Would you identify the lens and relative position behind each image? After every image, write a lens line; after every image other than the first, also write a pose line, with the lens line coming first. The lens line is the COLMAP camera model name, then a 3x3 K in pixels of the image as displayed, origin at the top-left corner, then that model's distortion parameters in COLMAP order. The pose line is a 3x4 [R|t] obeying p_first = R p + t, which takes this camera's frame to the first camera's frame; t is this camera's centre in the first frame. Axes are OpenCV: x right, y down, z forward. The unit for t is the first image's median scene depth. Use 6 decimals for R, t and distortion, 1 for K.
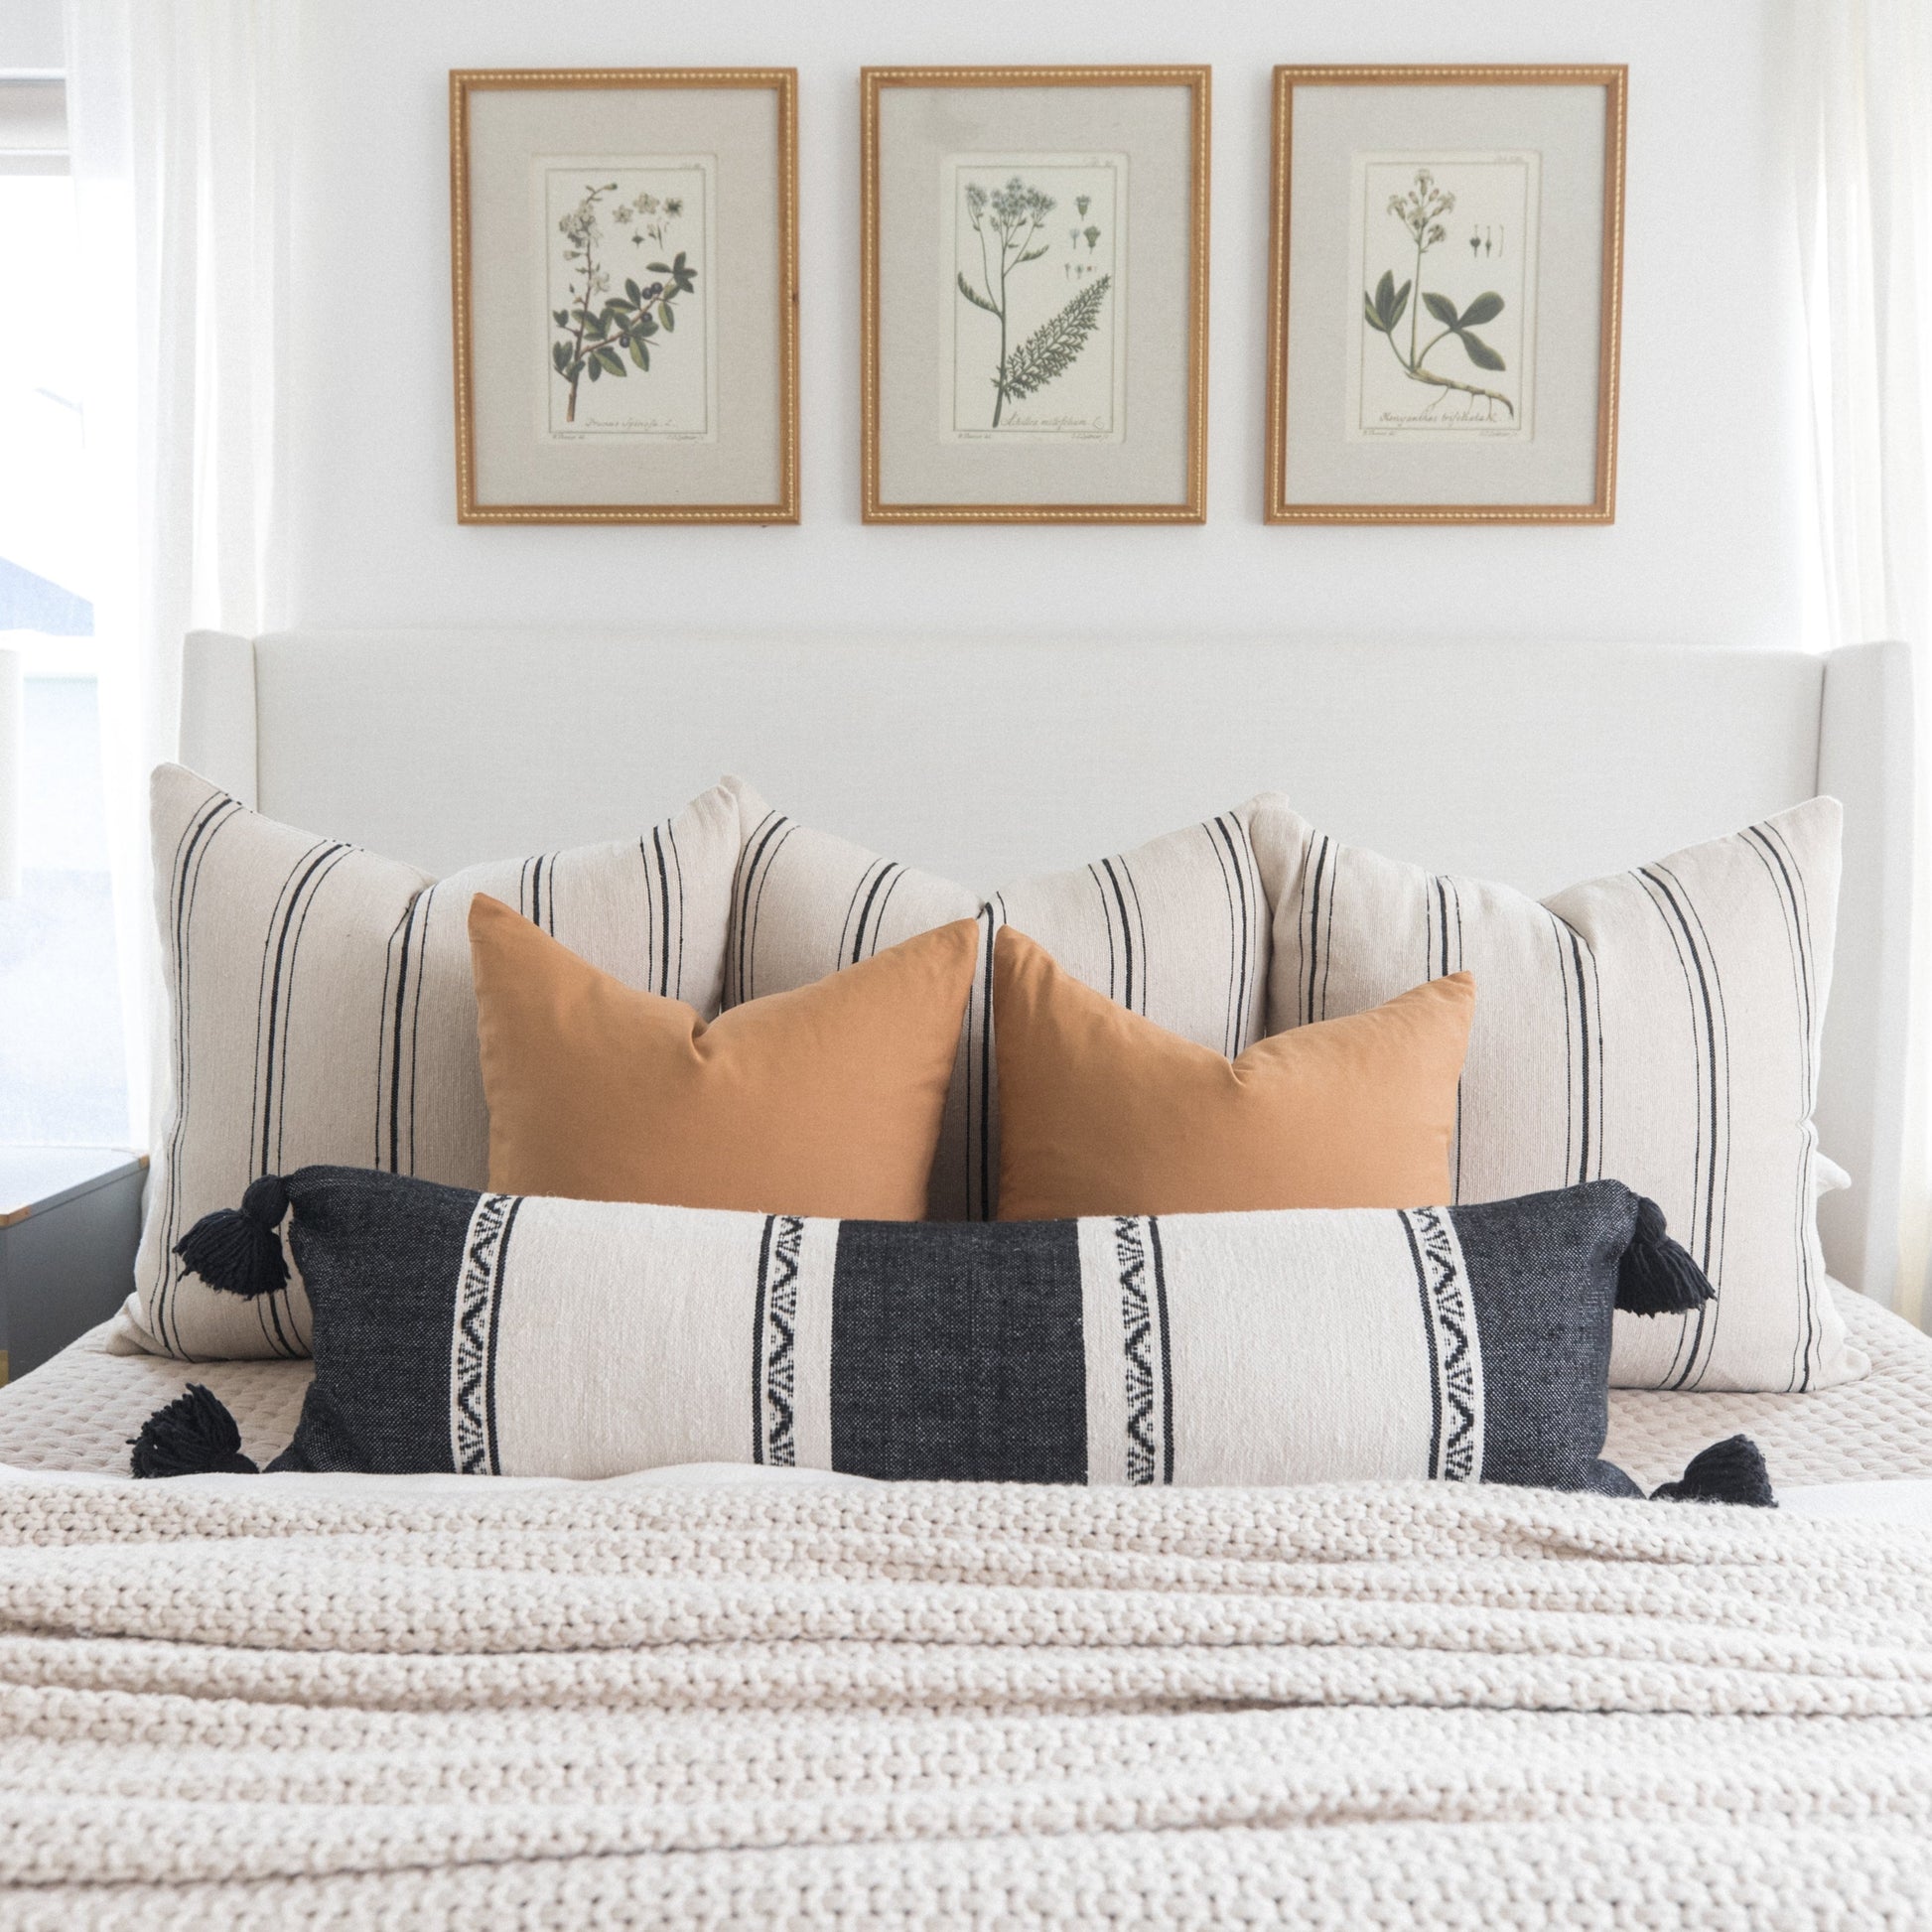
lens RADIAL K [[2252.0, 0, 969.1], [0, 2252.0, 968.8], [0, 0, 1]] dist [0.015362, -0.014092]
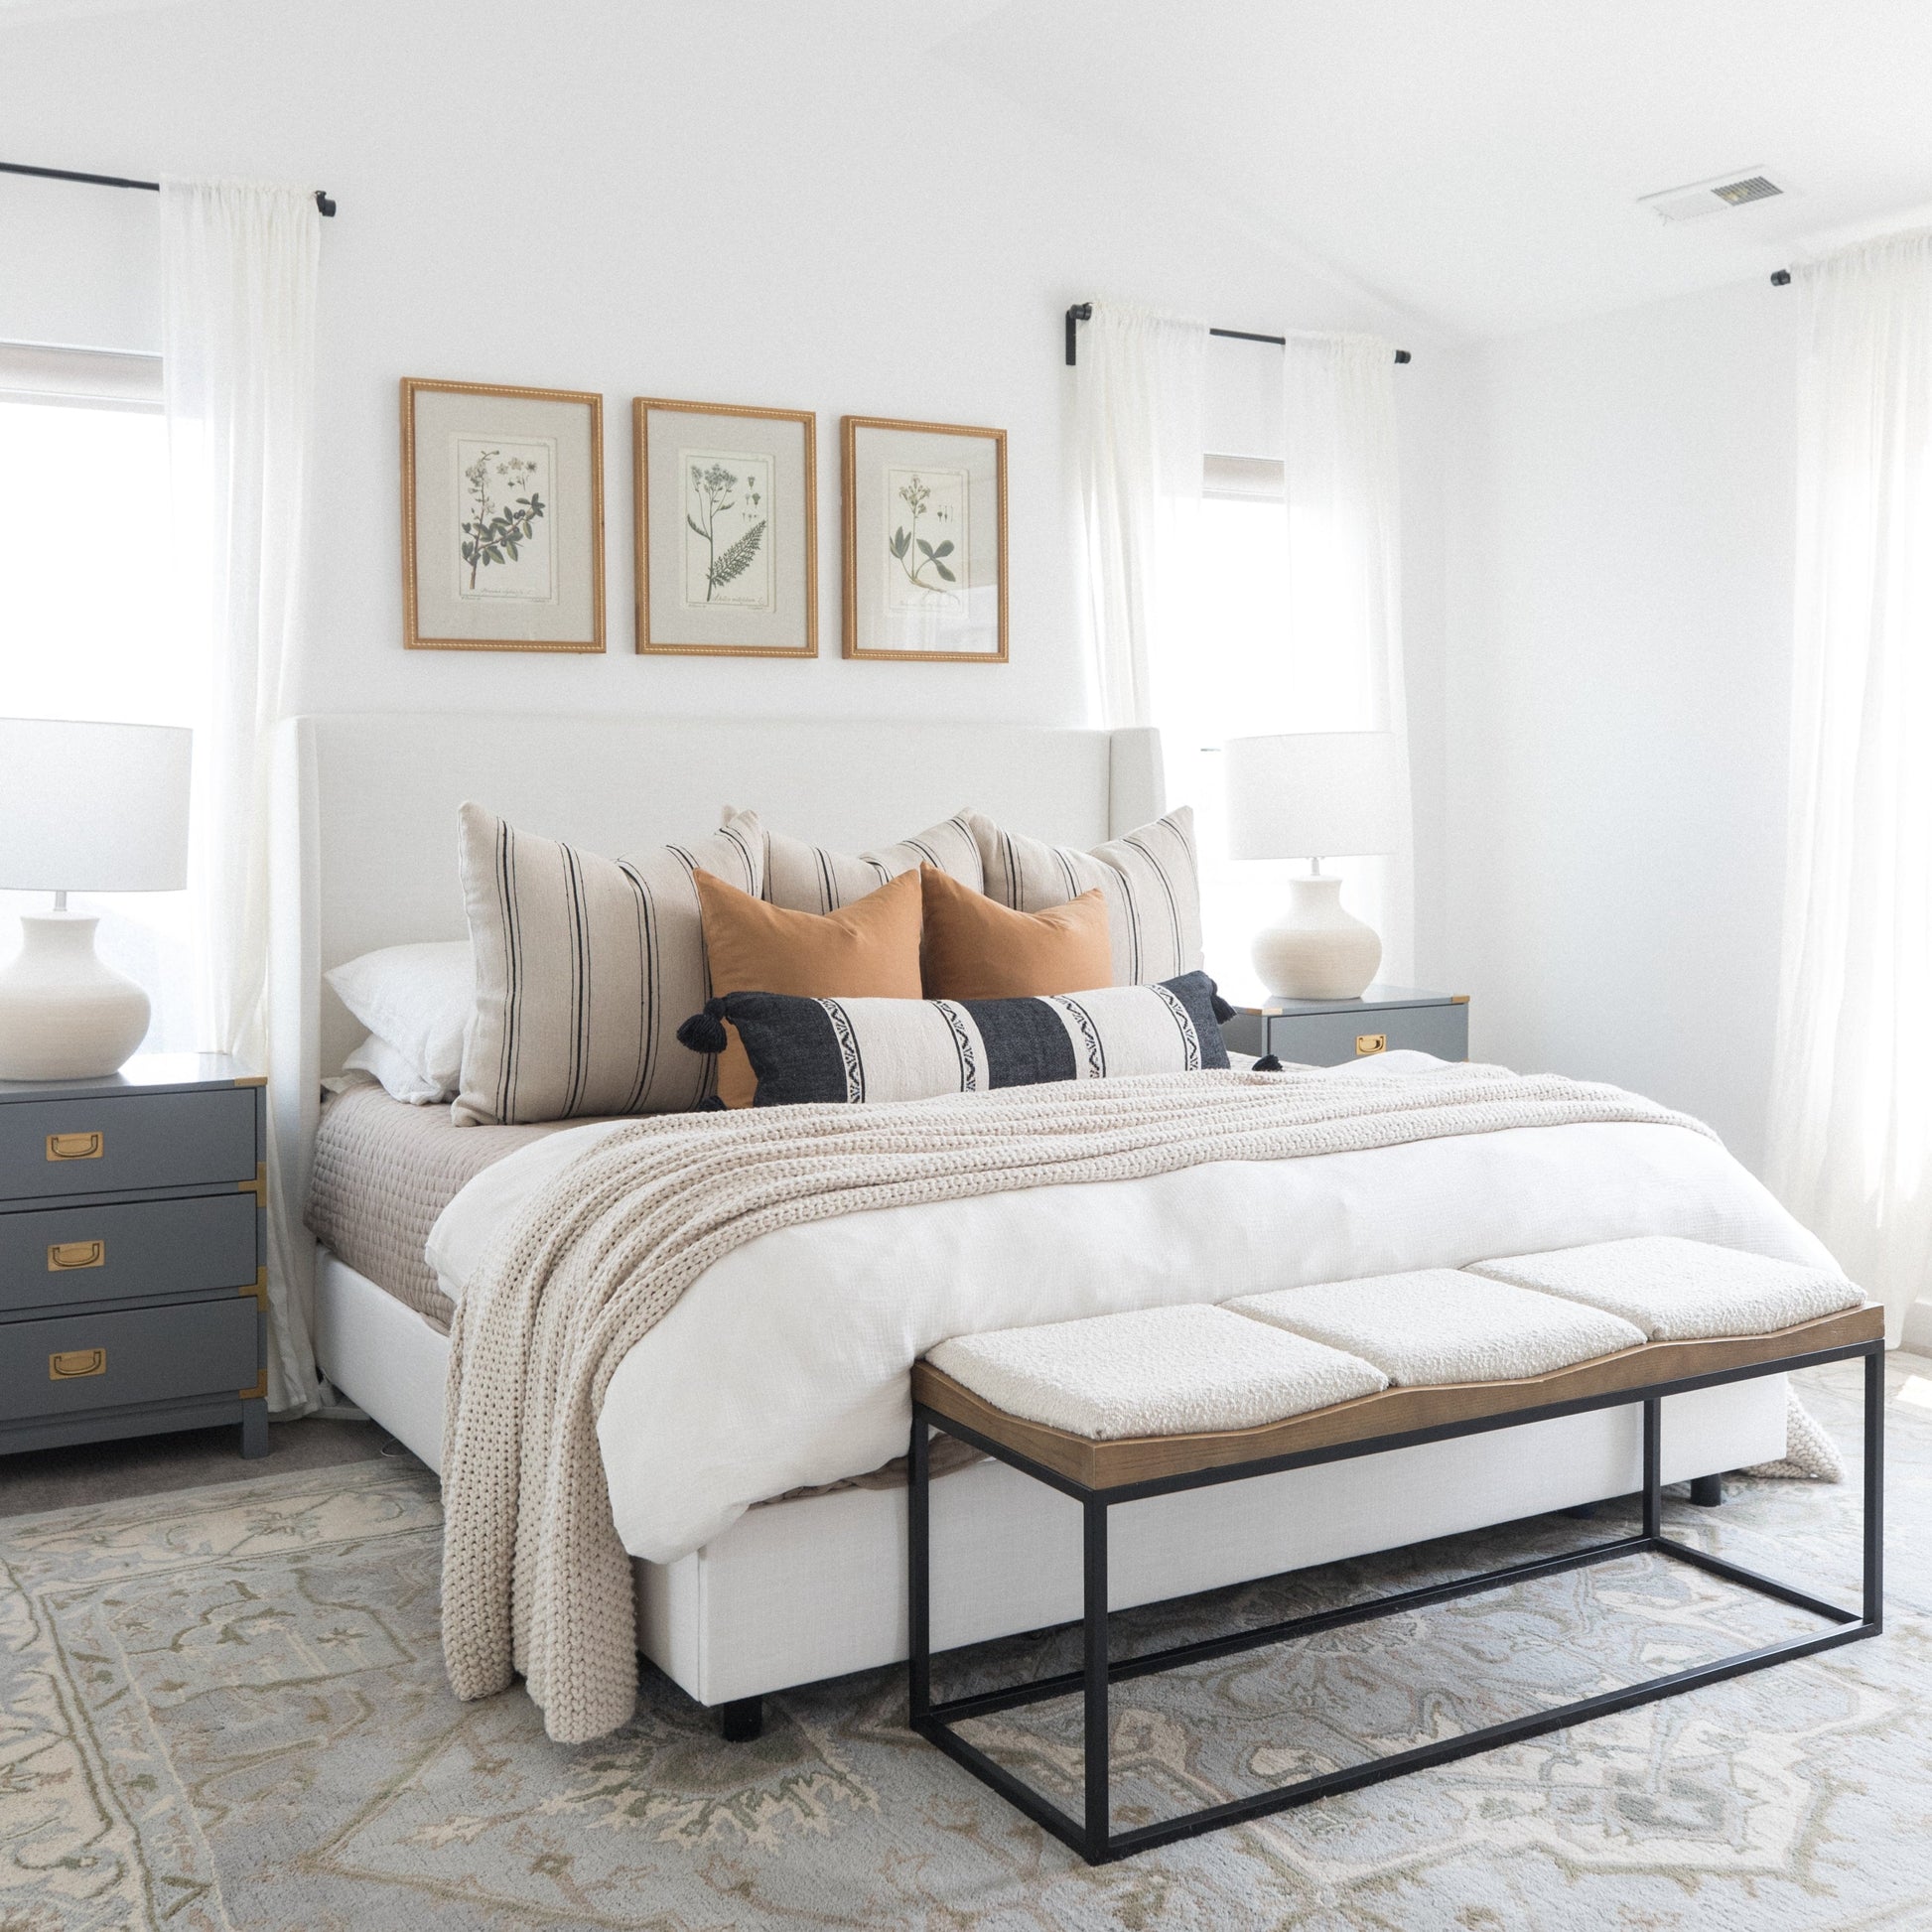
lens RADIAL K [[2201.8, 0, 964.9], [0, 2201.8, 832.7], [0, 0, 1]] dist [0.019293, -0.014857]
pose [[0.845740, -0.024293, 0.533042, -0.745584], [0.054329, 0.997692, -0.040730, 0.021532], [-0.530822, 0.063407, 0.845108, -0.554631]]
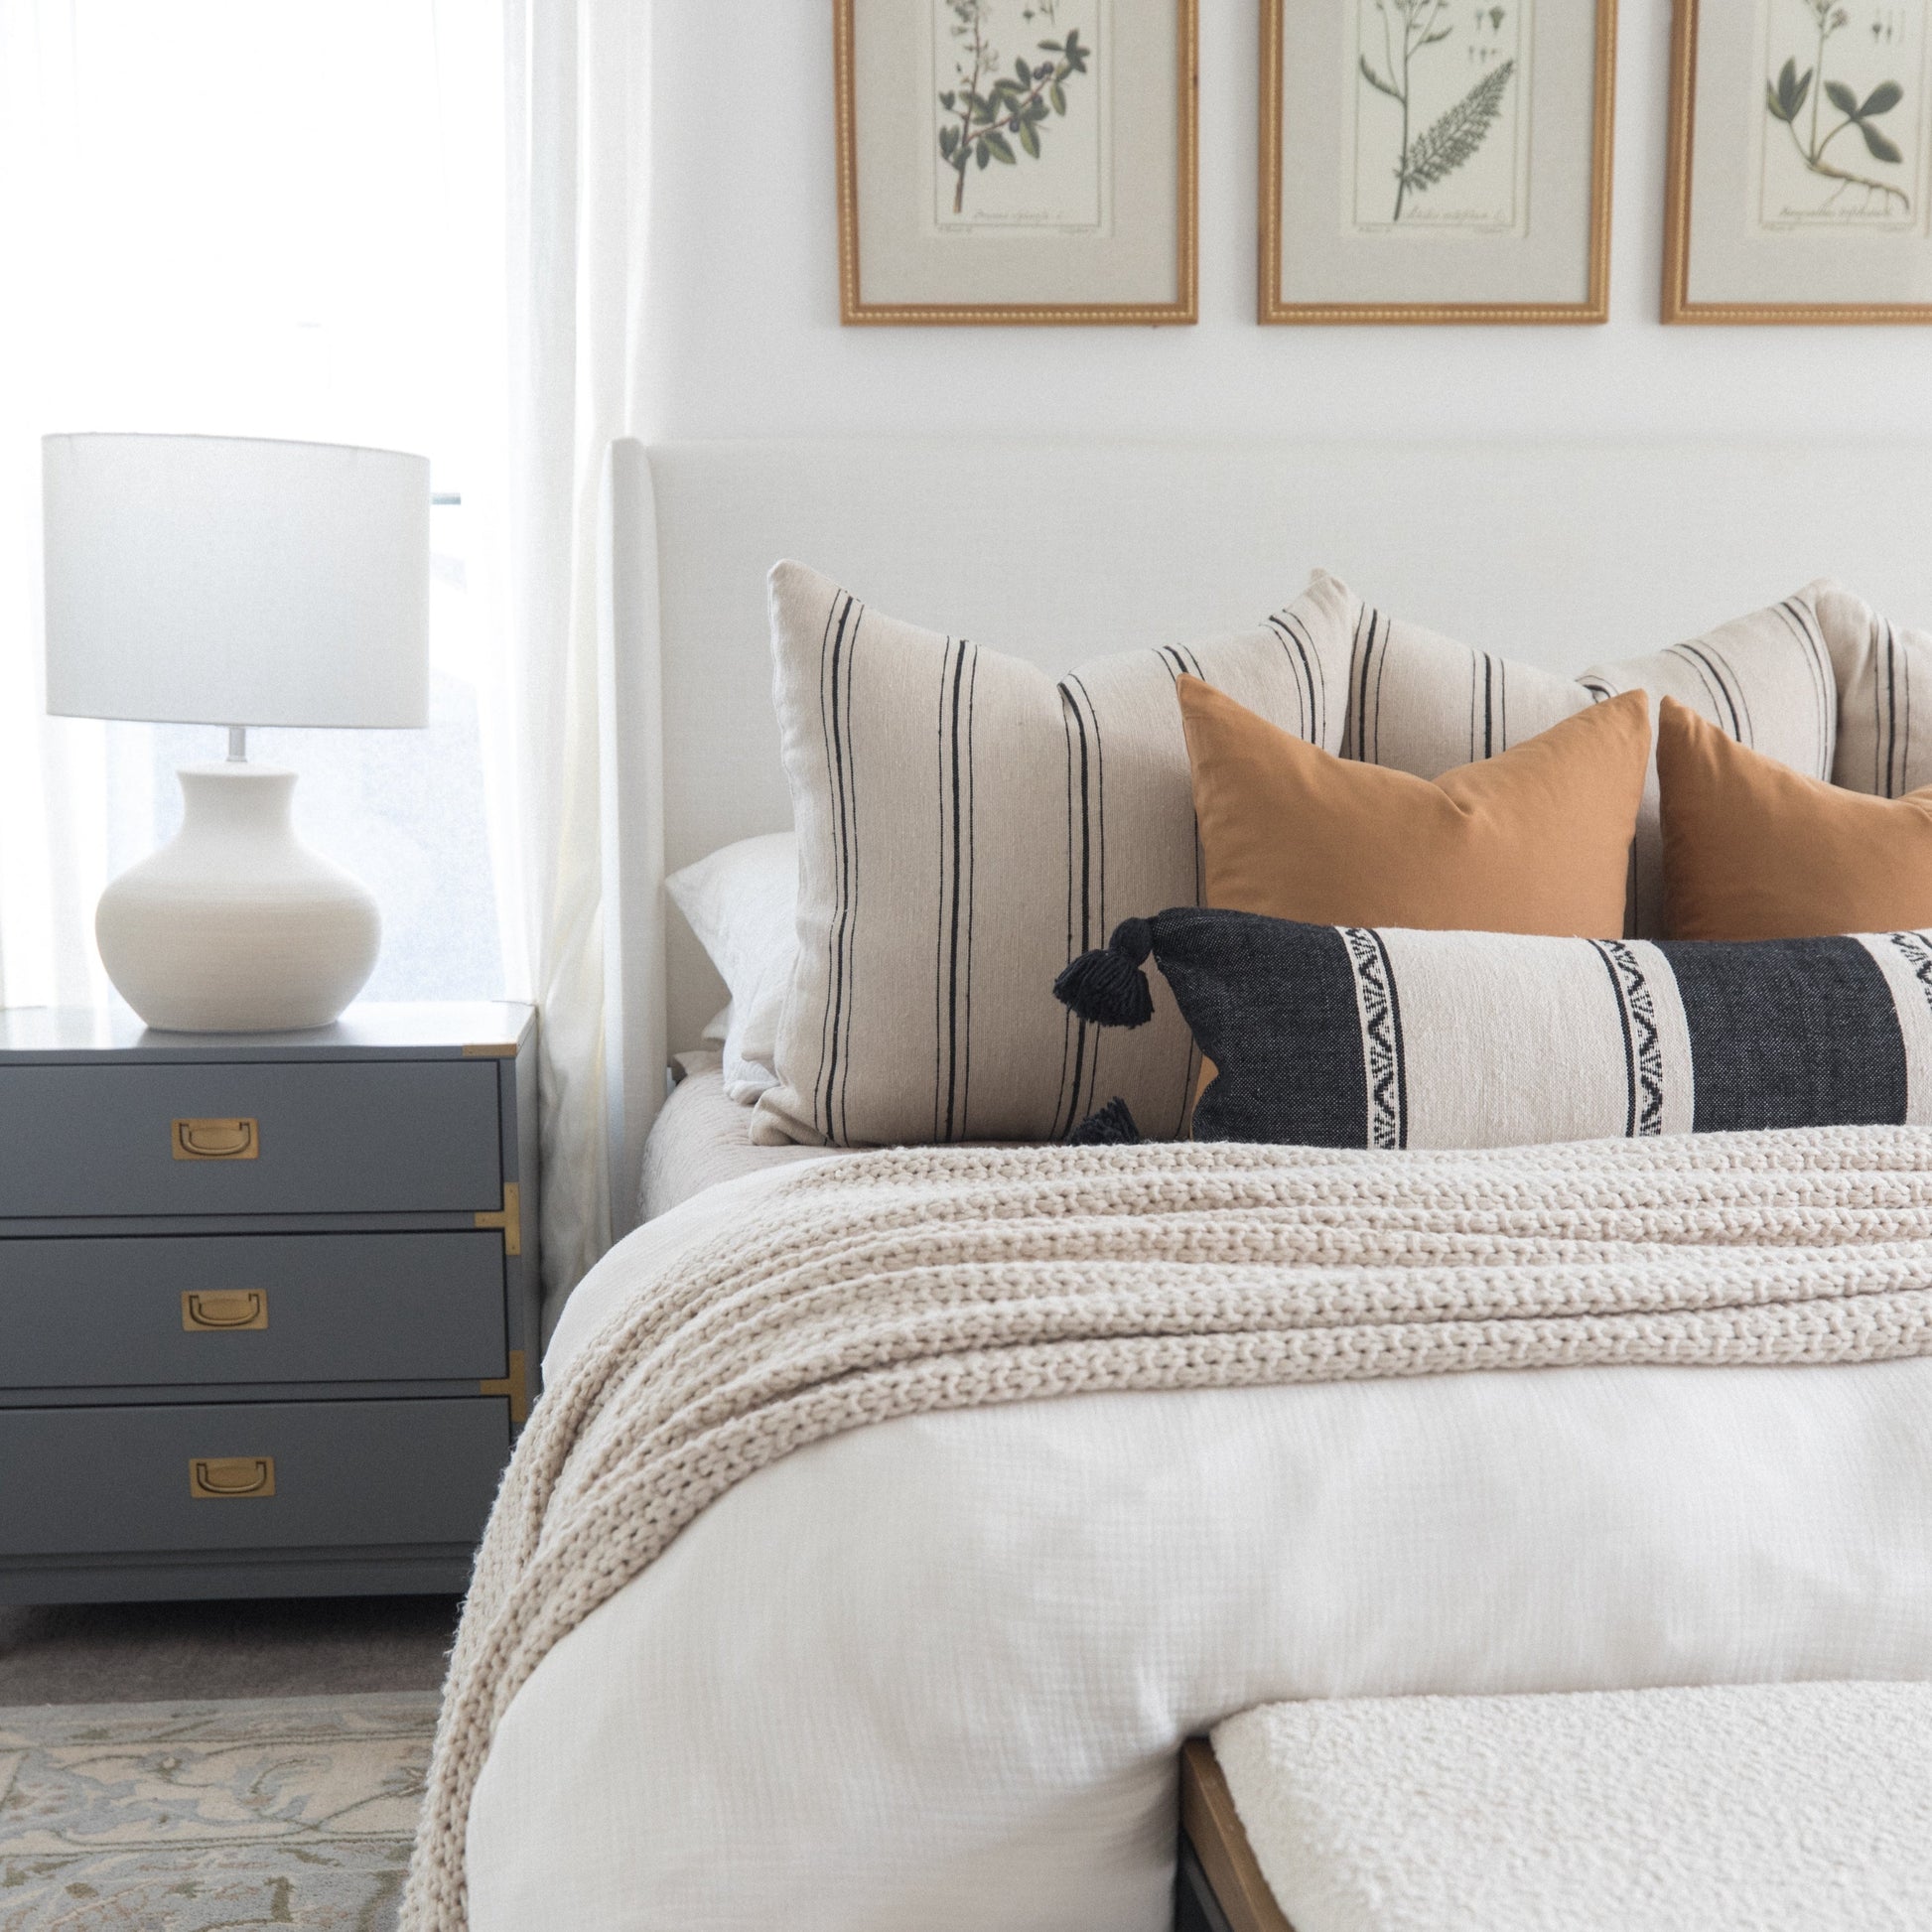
lens RADIAL K [[2821.2, 0, 960.7], [0, 2821.2, 1230.8], [0, 0, 1]] dist [0.012363, -0.011134]
pose [[0.991078, -0.041234, 0.126744, -0.347012], [0.027895, 0.994052, 0.105270, 0.058009], [-0.130331, -0.100796, 0.986334, -0.216828]]
